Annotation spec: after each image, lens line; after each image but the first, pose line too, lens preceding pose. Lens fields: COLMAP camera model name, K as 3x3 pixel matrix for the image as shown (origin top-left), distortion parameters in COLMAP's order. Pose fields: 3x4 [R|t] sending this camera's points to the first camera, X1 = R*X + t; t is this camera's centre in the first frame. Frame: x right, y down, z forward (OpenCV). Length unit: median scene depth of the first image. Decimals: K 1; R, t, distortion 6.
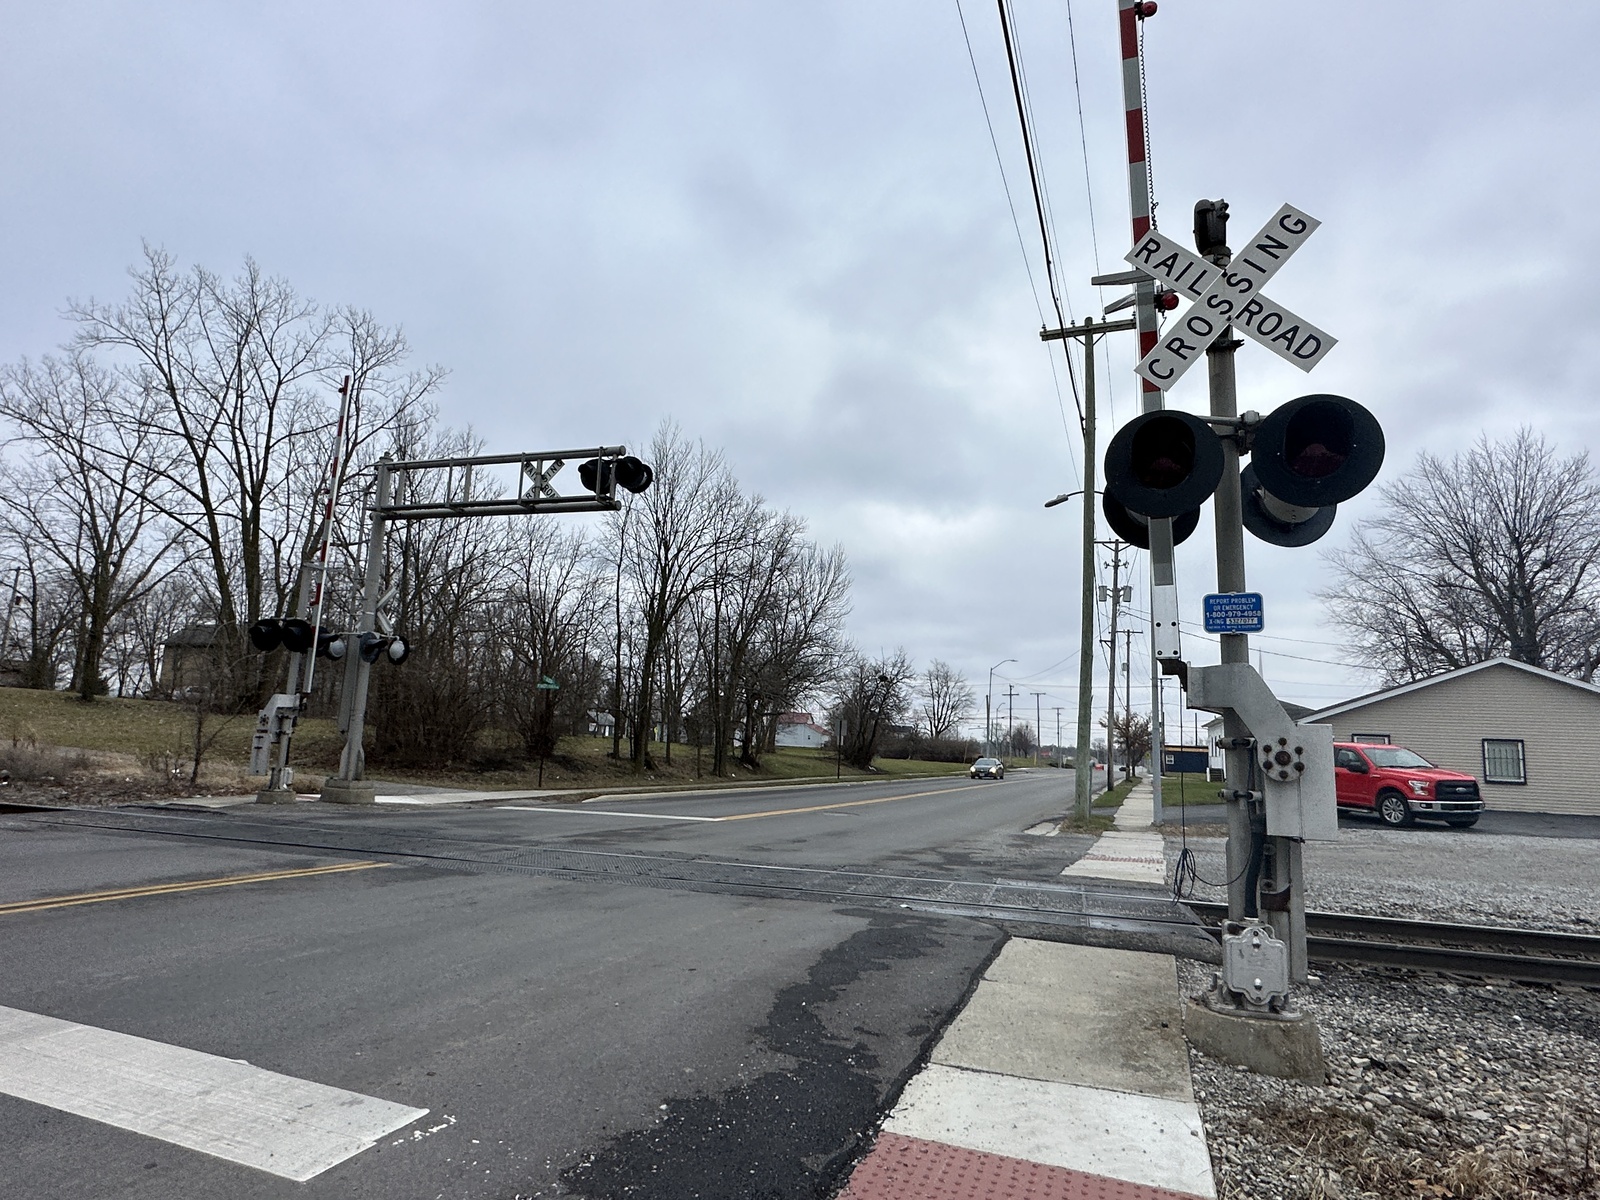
lens RADIAL K [[904.8, 0, 800.0], [0, 904.8, 600.0], [0, 0, 1]] dist [-0.003342, 0.000706]
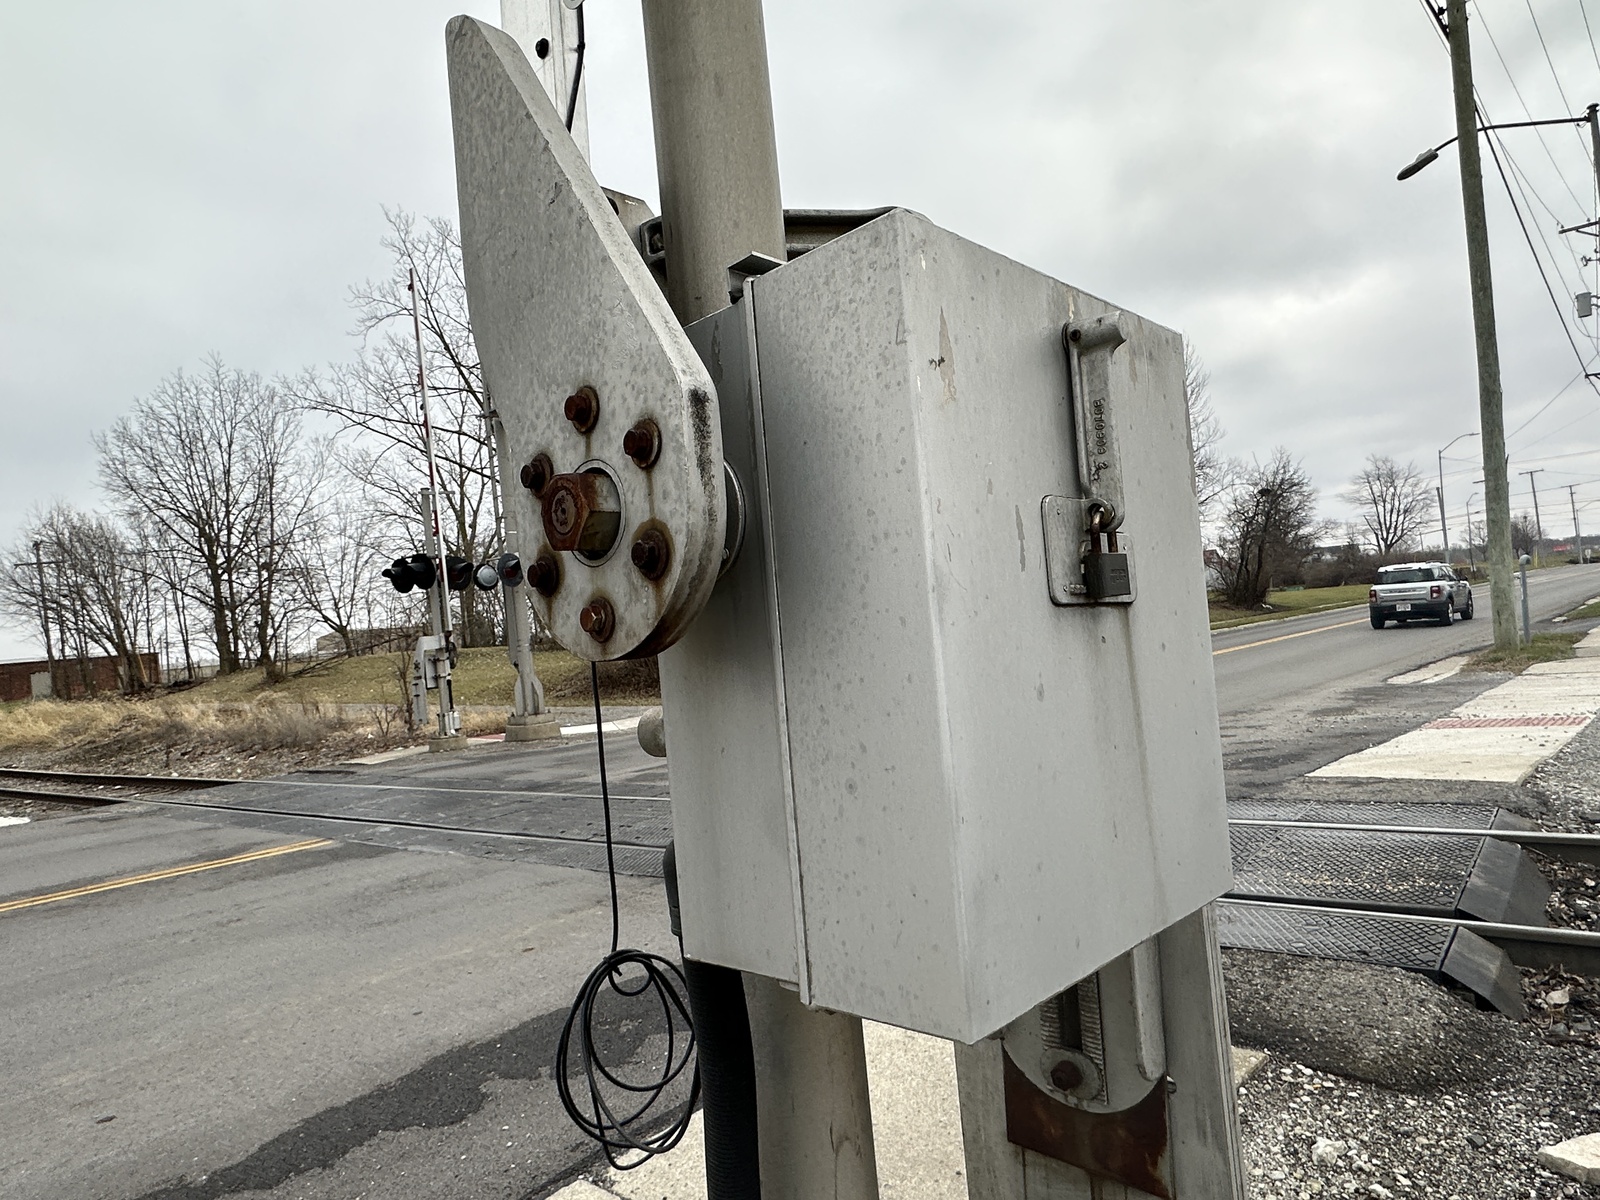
lens RADIAL K [[974.4, 0, 806.0], [0, 974.4, 613.3], [0, 0, 1]] dist [0.001045, 0.000484]
pose [[0.907475, -0.145479, -0.394113, 0.207474], [0.204136, 0.972628, 0.111011, 0.059208], [0.367175, -0.181192, 0.912333, 0.280414]]
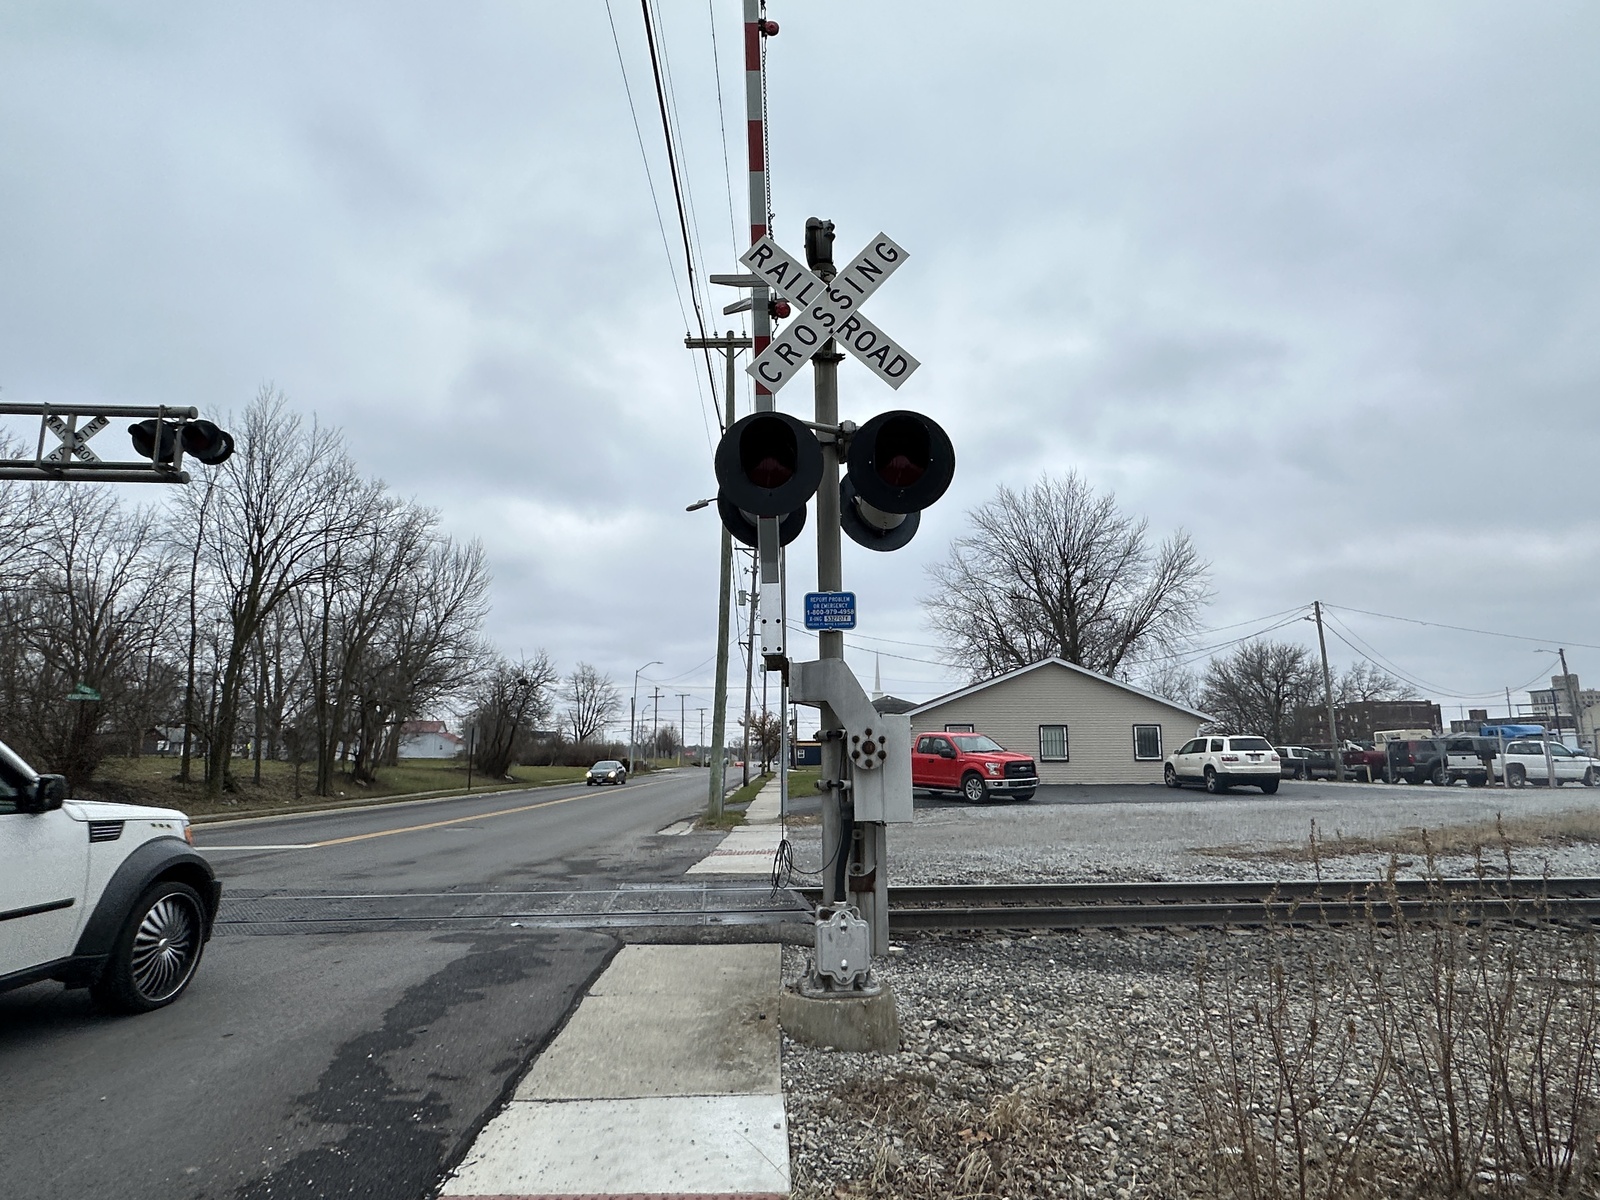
lens RADIAL K [[901.6, 0, 809.9], [0, 901.6, 585.5], [0, 0, 1]] dist [-0.001289, 0.000439]
pose [[0.923445, 0.027154, 0.382768, 0.019411], [-0.019847, 0.999538, -0.023028, 0.003316], [-0.383216, 0.013668, 0.923558, 0.014459]]
